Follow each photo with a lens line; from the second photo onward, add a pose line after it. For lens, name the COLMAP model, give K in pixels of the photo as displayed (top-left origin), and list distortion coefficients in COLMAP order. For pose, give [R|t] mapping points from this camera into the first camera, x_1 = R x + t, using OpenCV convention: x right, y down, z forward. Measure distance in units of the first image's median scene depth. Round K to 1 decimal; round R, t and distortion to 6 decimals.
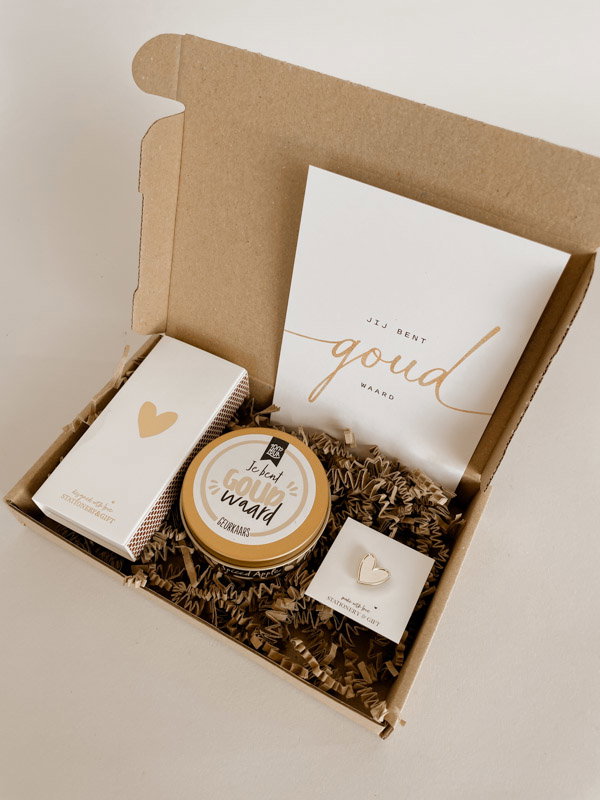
lens RADIAL K [[592.4, 0, 300.0], [0, 592.4, 400.0], [0, 0, 1]] dist [0.087987, -0.134915]
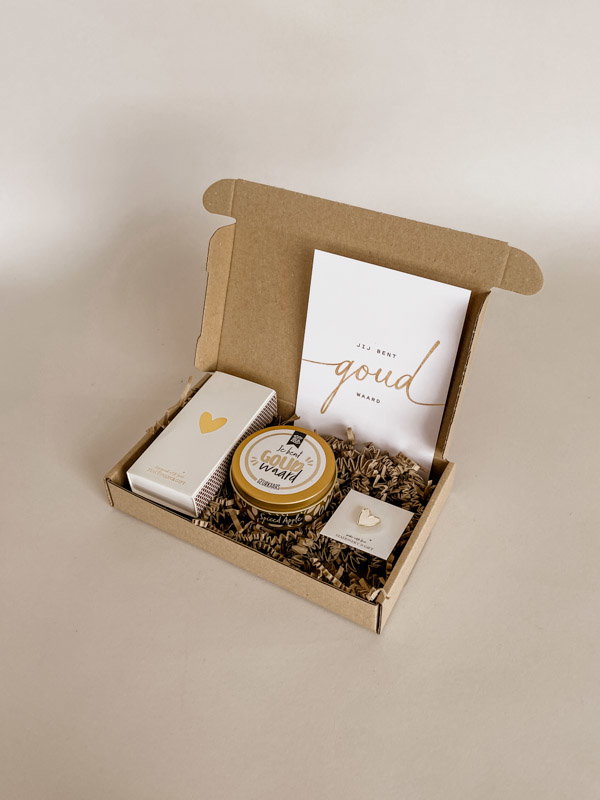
lens RADIAL K [[663.3, 0, 313.6], [0, 663.3, 363.8], [0, 0, 1]] dist [0.105200, 0.000176]
pose [[0.999546, -0.027364, -0.012628, 0.023034], [0.023113, 0.964941, -0.261449, 0.332716], [0.019340, 0.261038, 0.965135, -0.579579]]
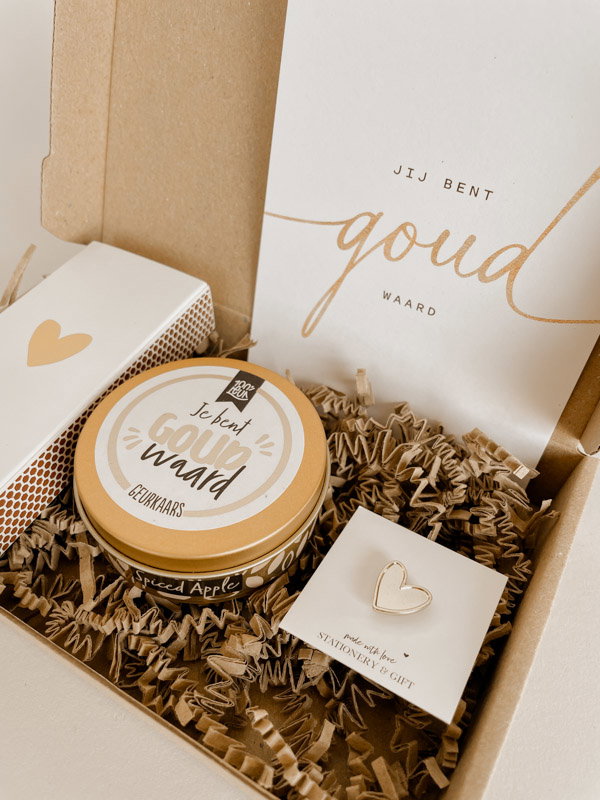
lens RADIAL K [[607.8, 0, 300.0], [0, 607.8, 400.0], [0, 0, 1]] dist [0.087054, -0.152336]
pose [[0.999332, 0.020320, -0.030389, 0.038996], [-0.023646, 0.993262, -0.113450, 0.169431], [0.027879, 0.114093, 0.993079, 0.384928]]
